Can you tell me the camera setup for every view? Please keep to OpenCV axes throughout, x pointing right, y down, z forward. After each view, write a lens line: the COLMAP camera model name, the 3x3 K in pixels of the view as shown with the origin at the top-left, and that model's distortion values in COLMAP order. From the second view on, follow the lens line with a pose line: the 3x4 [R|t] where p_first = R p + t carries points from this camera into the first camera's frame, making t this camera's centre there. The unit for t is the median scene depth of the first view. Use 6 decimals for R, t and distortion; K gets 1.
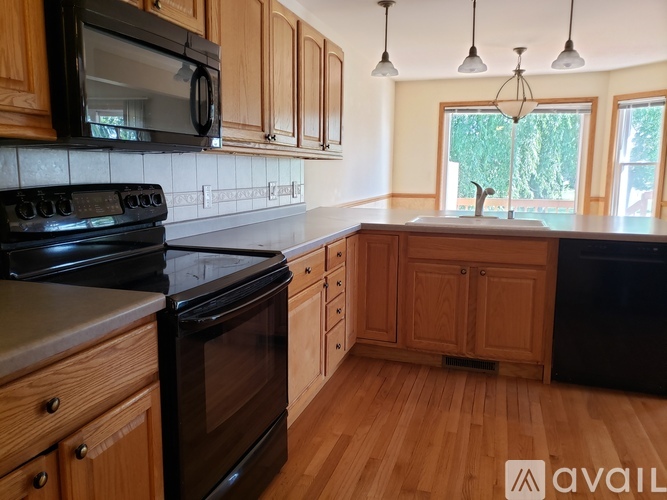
lens RADIAL K [[542.0, 0, 333.5], [0, 542.0, 250.0], [0, 0, 1]] dist [0.032338, -0.008911]
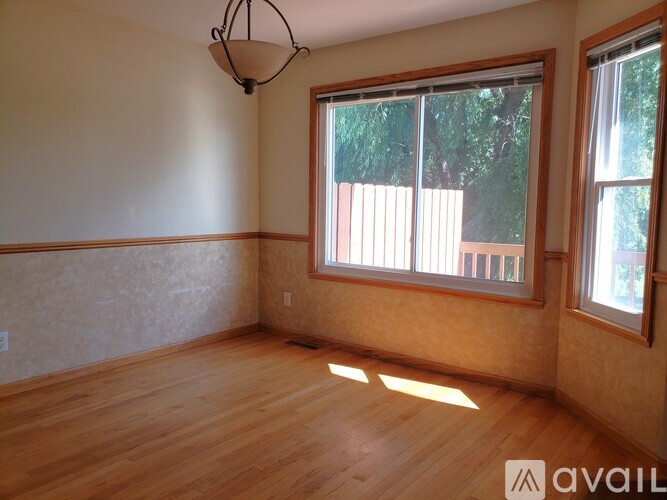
lens RADIAL K [[542.0, 0, 333.5], [0, 542.0, 250.0], [0, 0, 1]] dist [0.032338, -0.008911]
pose [[0.929635, 0.038583, -0.366456, 0.478051], [-0.061634, 0.996774, -0.051408, -0.062103], [0.363291, 0.070377, 0.929014, 0.479160]]
